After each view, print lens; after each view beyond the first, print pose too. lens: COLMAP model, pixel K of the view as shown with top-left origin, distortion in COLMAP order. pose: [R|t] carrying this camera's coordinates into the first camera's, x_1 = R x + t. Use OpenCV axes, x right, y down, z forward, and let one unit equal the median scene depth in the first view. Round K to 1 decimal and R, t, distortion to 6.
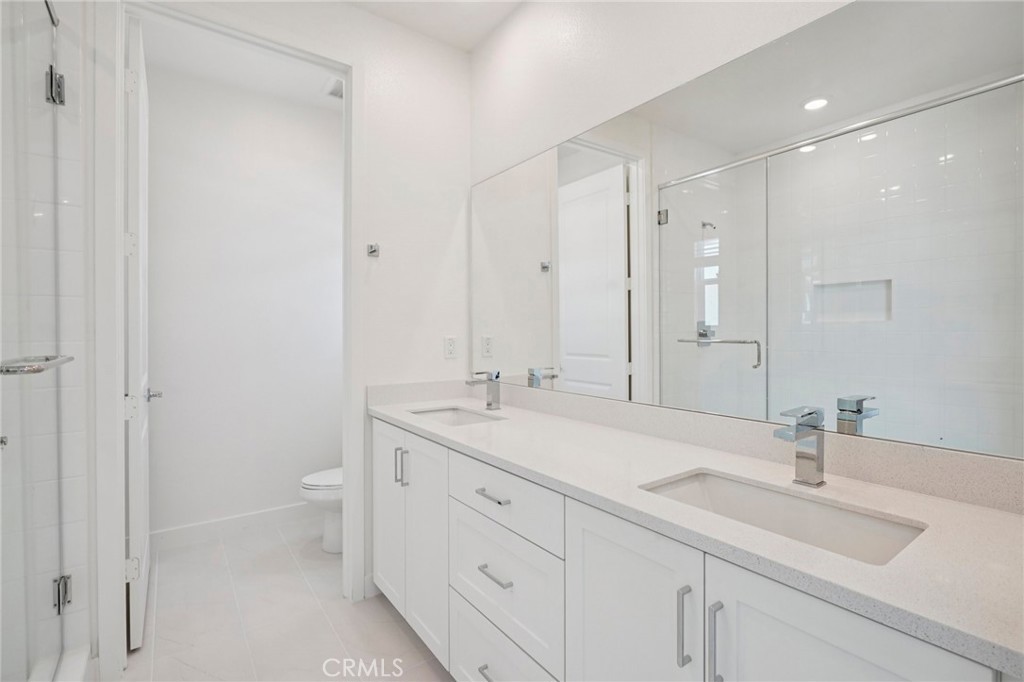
lens RADIAL K [[471.4, 0, 508.2], [0, 471.4, 339.5], [0, 0, 1]] dist [-0.003367, -0.000019]
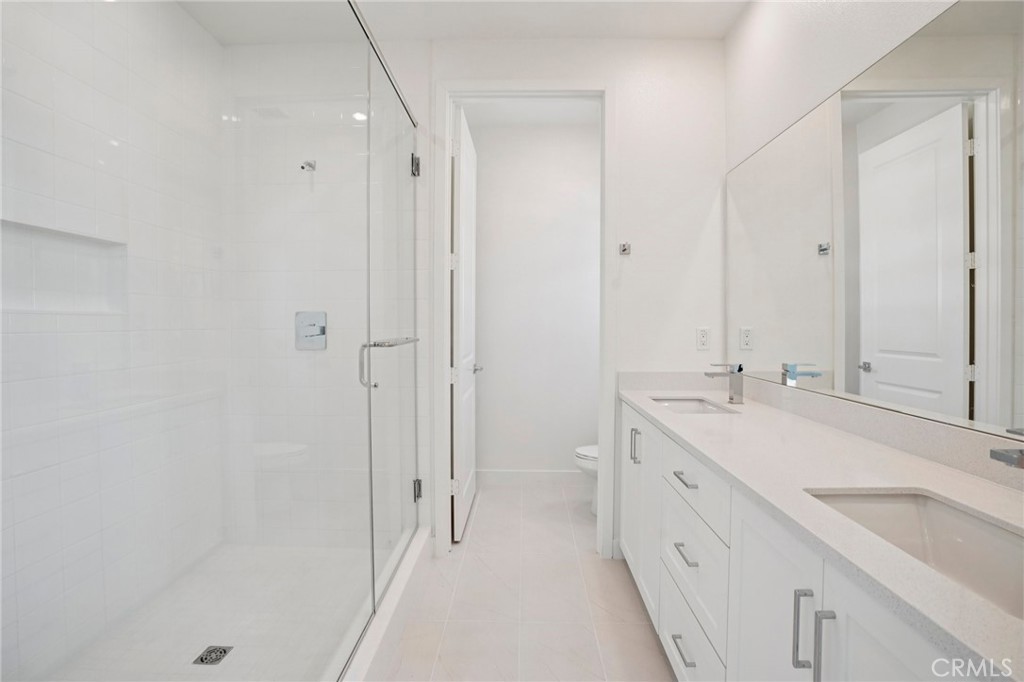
lens RADIAL K [[475.2, 0, 511.6], [0, 475.2, 337.6], [0, 0, 1]] dist [-0.064824, 0.023137]
pose [[0.796843, 0.020919, -0.603825, 0.177455], [-0.011783, 0.999748, 0.019086, 0.000119], [0.604072, -0.008094, 0.796889, -0.041408]]
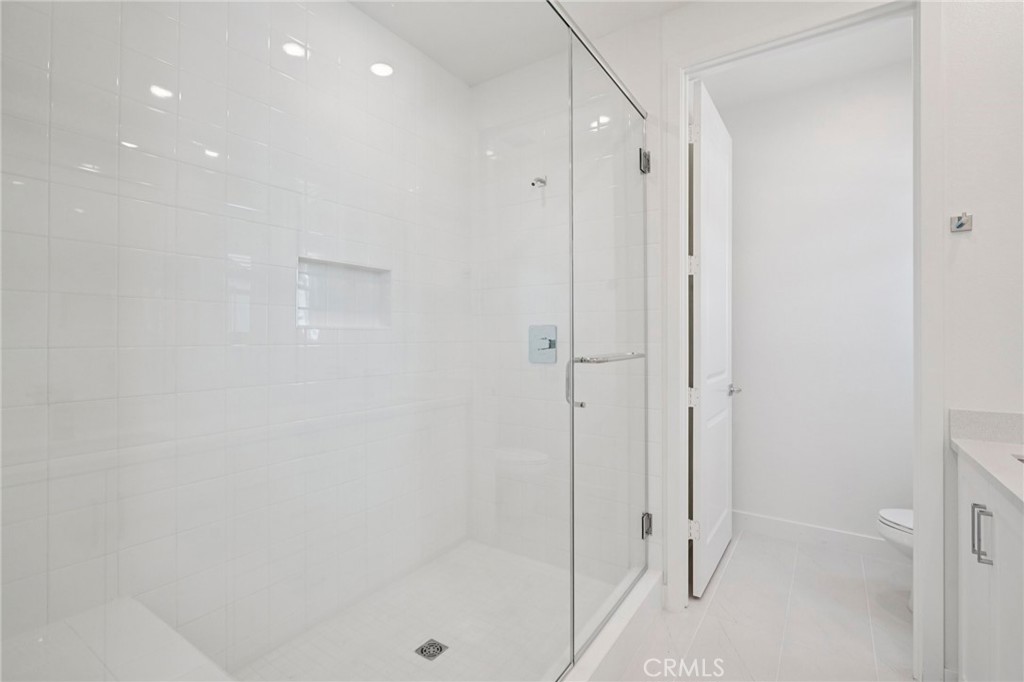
lens RADIAL K [[467.2, 0, 509.5], [0, 467.2, 336.3], [0, 0, 1]] dist [-0.004655, -0.000173]
pose [[0.341996, 0.001237, -0.939700, 0.151679], [-0.015050, 0.999878, -0.004162, -0.002236], [0.939581, 0.015566, 0.341973, 0.107555]]
